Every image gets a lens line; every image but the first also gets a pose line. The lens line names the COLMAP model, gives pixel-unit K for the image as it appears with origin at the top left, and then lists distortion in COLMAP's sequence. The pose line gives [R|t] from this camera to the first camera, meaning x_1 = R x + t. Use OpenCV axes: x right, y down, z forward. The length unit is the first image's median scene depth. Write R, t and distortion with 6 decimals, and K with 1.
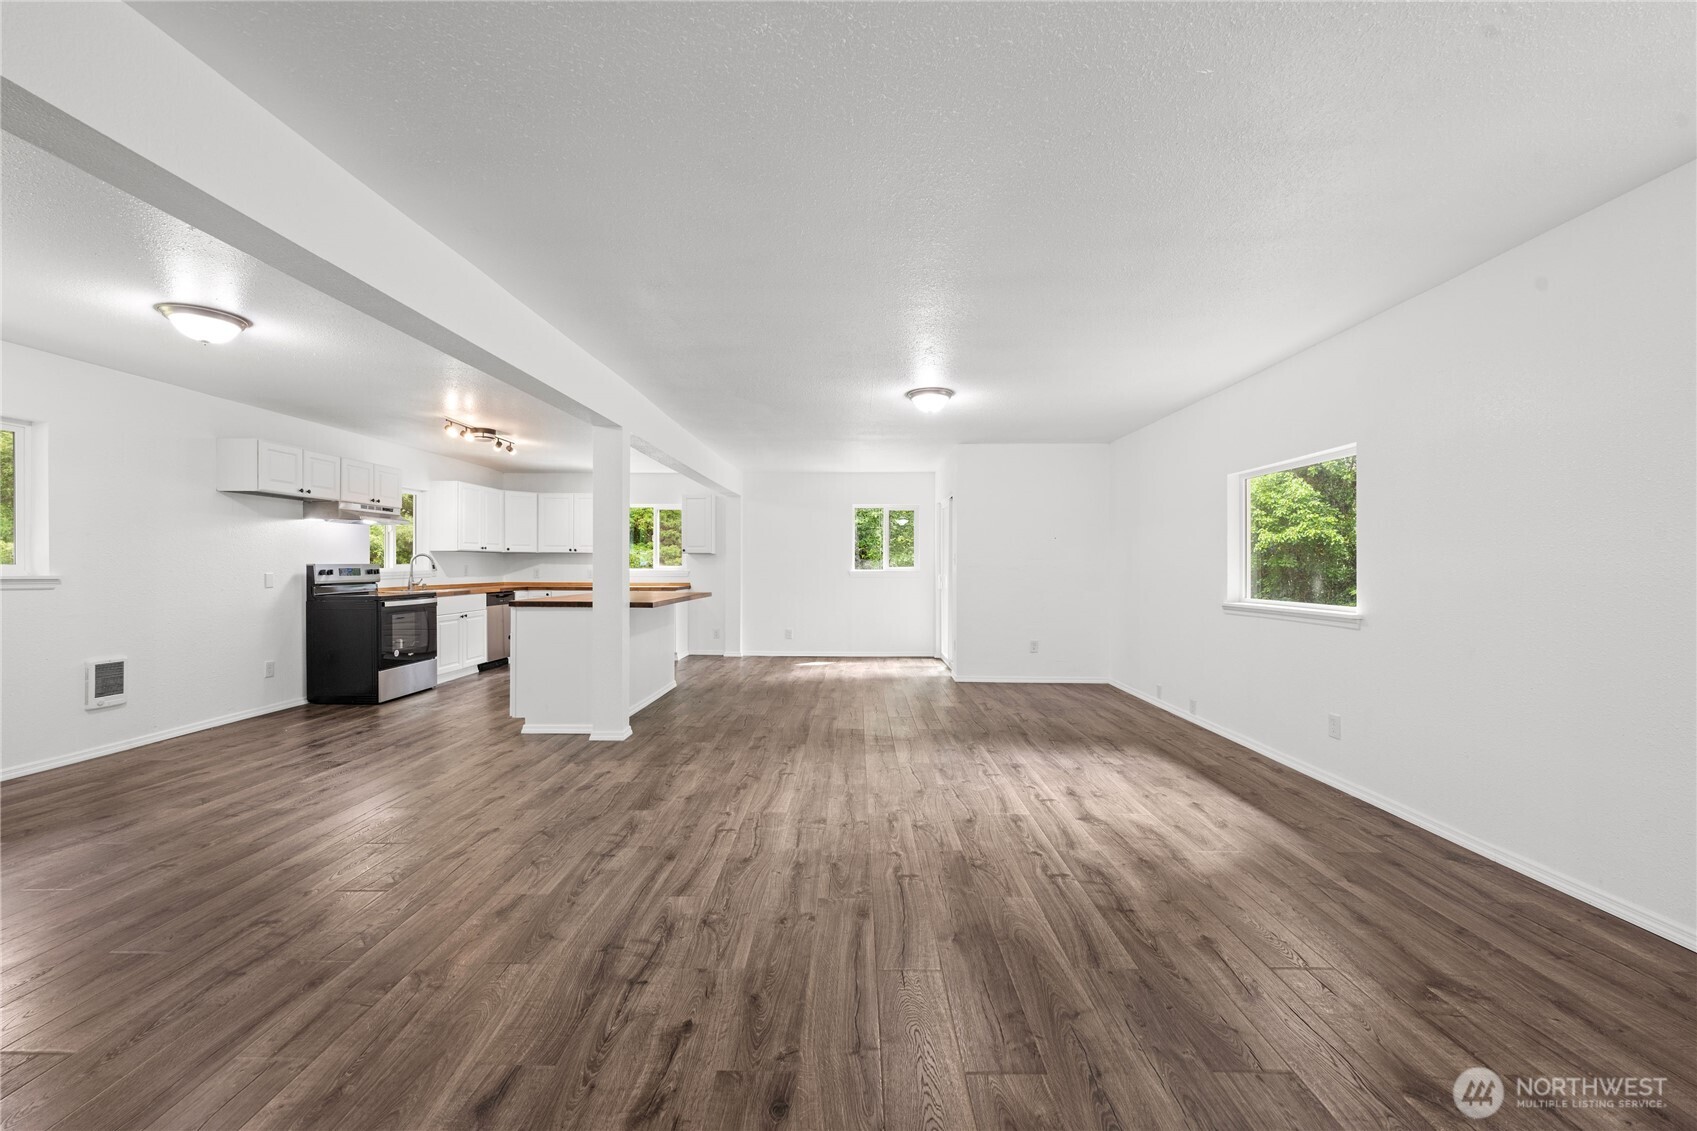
lens RADIAL K [[654.5, 0, 851.6], [0, 654.5, 553.3], [0, 0, 1]] dist [-0.000359, 0.000043]
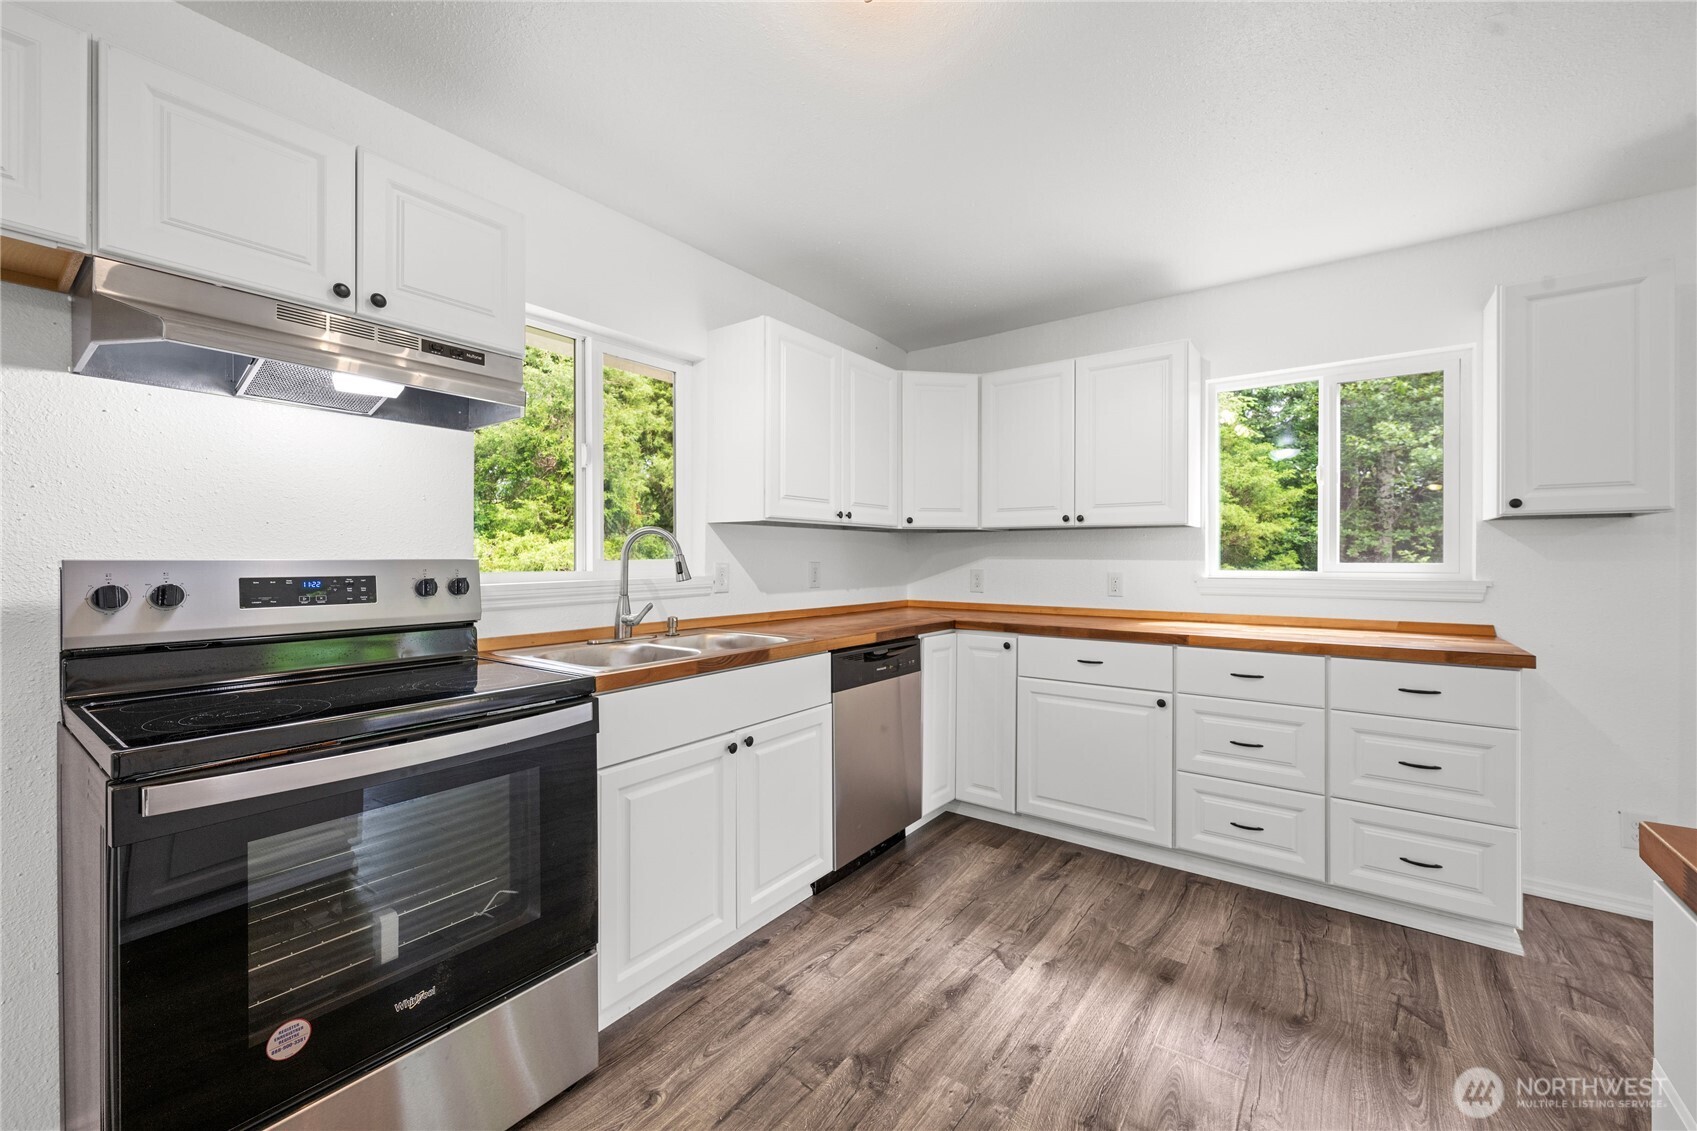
lens RADIAL K [[671.5, 0, 868.9], [0, 671.5, 553.3], [0, 0, 1]] dist [0.003368, 0.000164]
pose [[0.812323, -0.009544, -0.583130, -0.763323], [0.013992, 0.999897, 0.003126, 0.028233], [0.583040, -0.010698, 0.812373, 1.608272]]
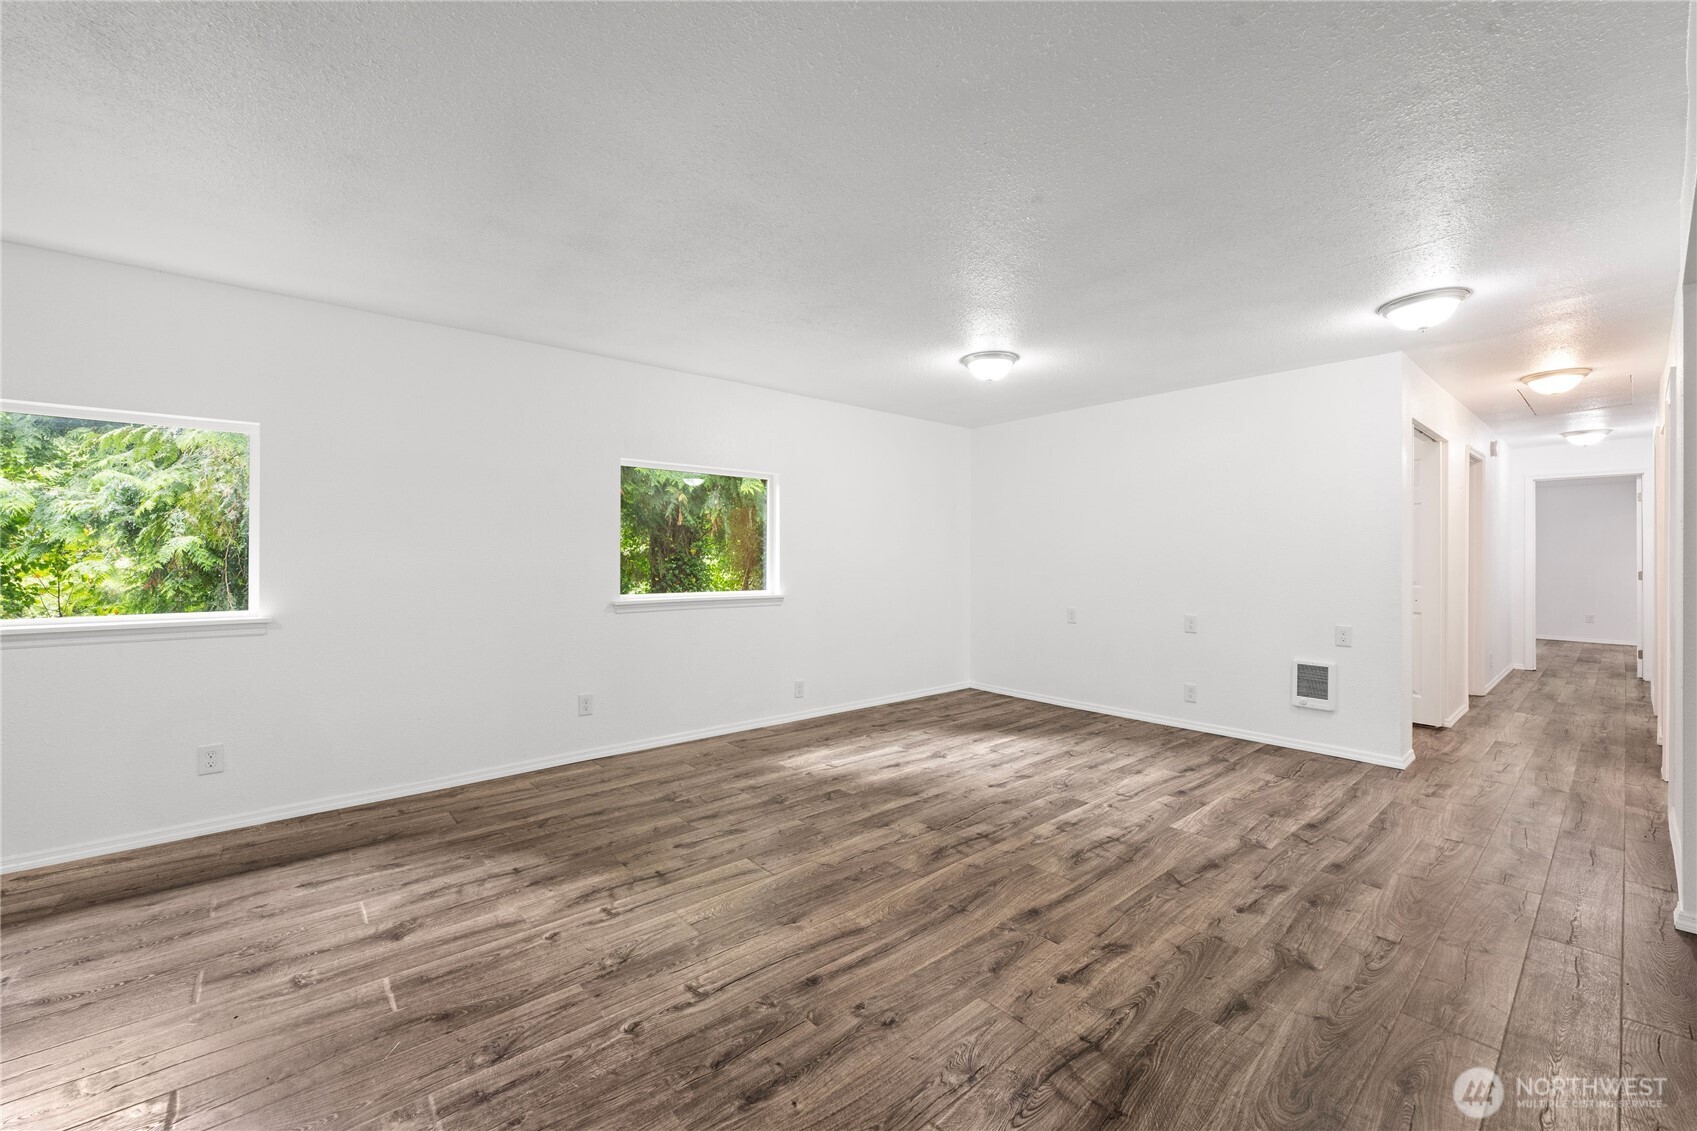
lens RADIAL K [[621.6, 0, 848.5], [0, 621.6, 565.5], [0, 0, 1]] dist [-0.001209, -0.000048]
pose [[-0.626365, -0.008025, 0.779489, -0.469831], [-0.015521, 0.999877, -0.002177, 0.009747], [-0.779375, -0.013462, -0.626413, 1.089840]]
